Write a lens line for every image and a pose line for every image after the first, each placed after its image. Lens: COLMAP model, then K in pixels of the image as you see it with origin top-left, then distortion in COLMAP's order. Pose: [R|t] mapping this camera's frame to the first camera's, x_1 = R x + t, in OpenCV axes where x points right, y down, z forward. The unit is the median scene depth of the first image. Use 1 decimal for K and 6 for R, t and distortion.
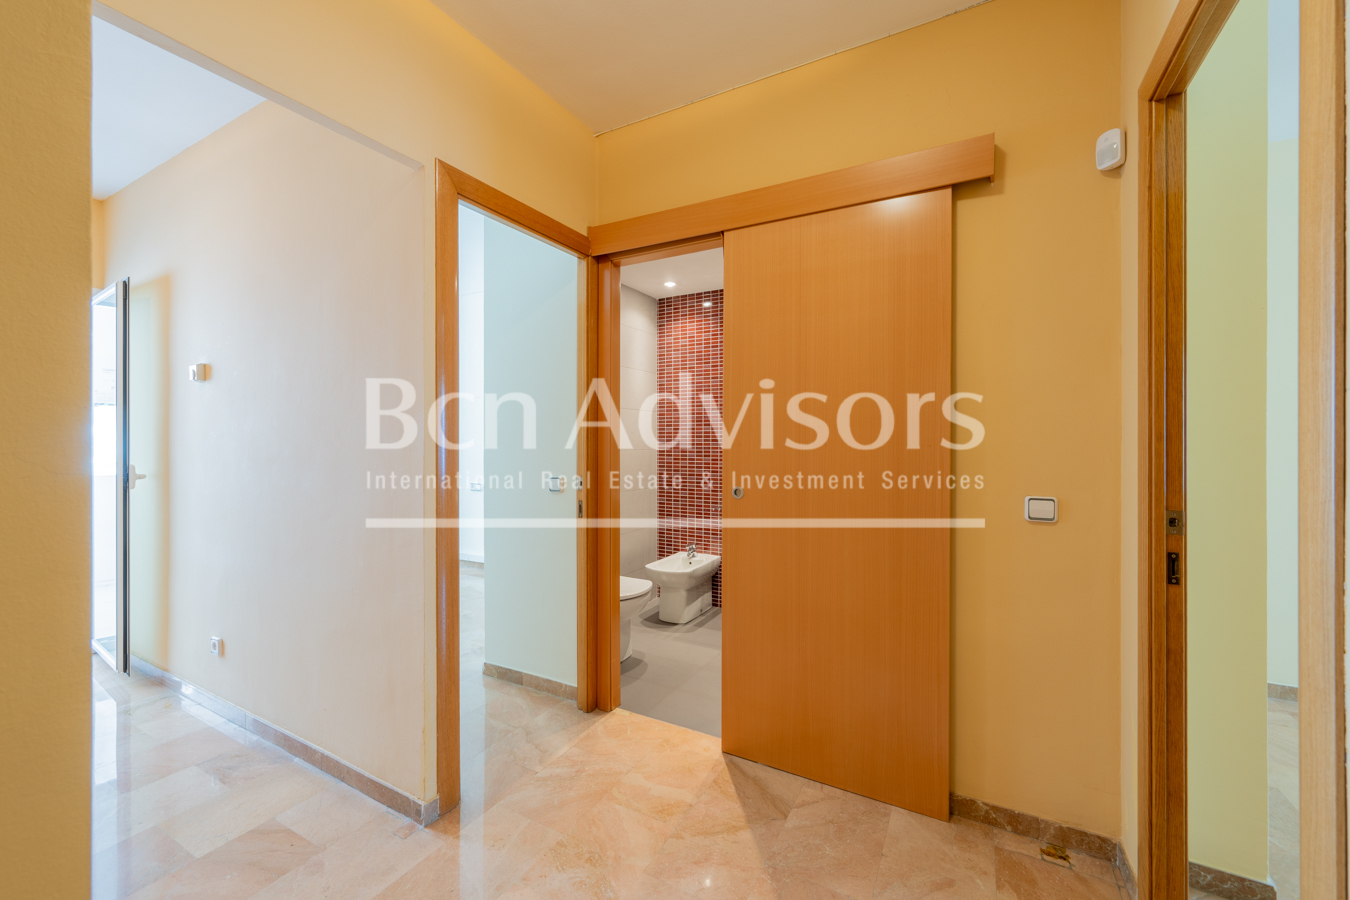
lens RADIAL K [[541.1, 0, 675.8], [0, 541.1, 443.1], [0, 0, 1]] dist [0.011264, 0.000078]
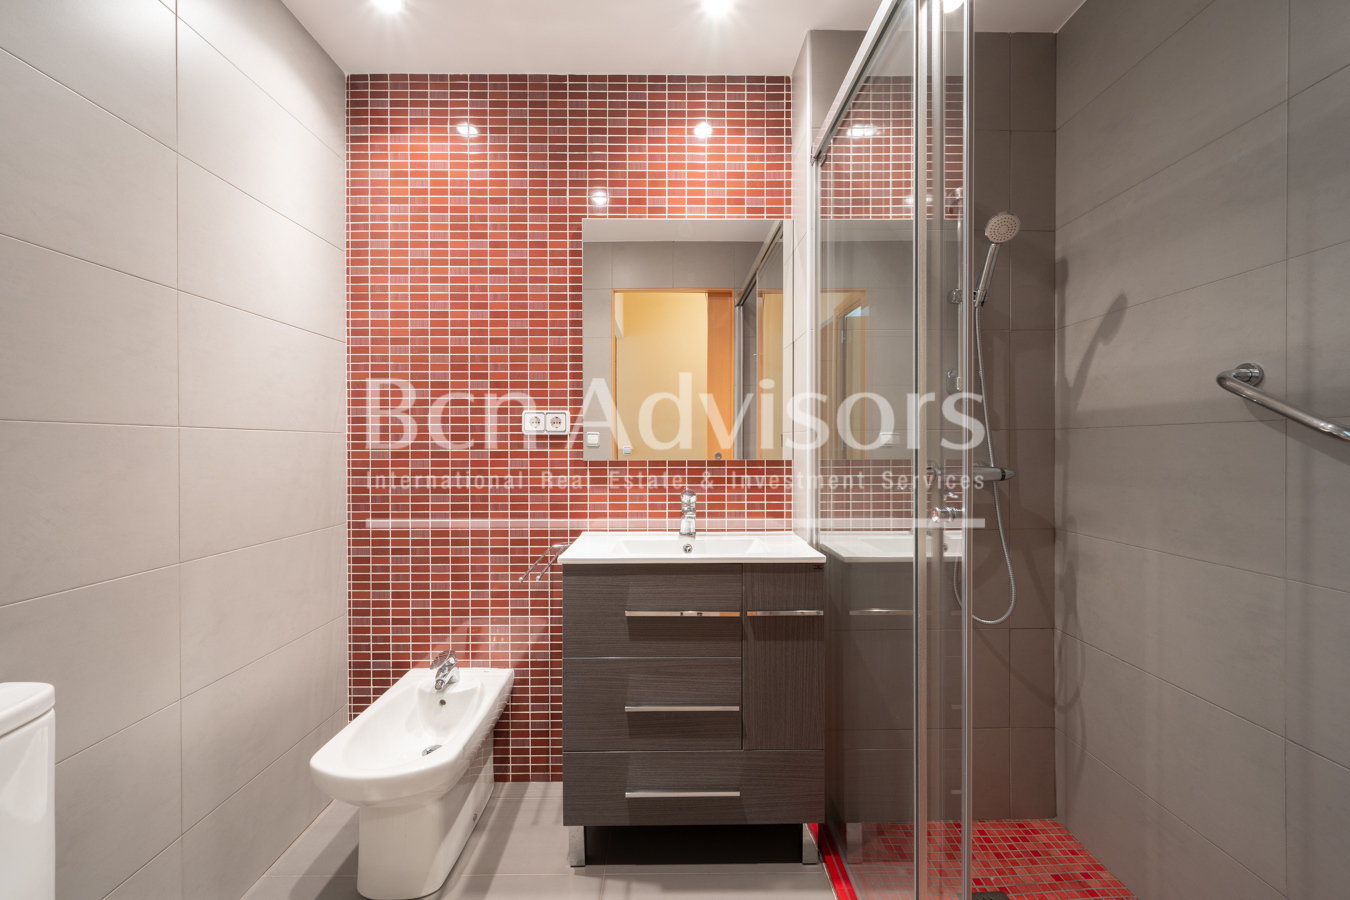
lens RADIAL K [[522.9, 0, 675.0], [0, 522.9, 450.0], [0, 0, 1]] dist [-0.001357, -0.000074]
pose [[0.868620, -0.004283, 0.495461, -0.015182], [0.003289, 0.999990, 0.002879, 0.025619], [-0.495468, -0.000871, 0.868626, 0.551028]]
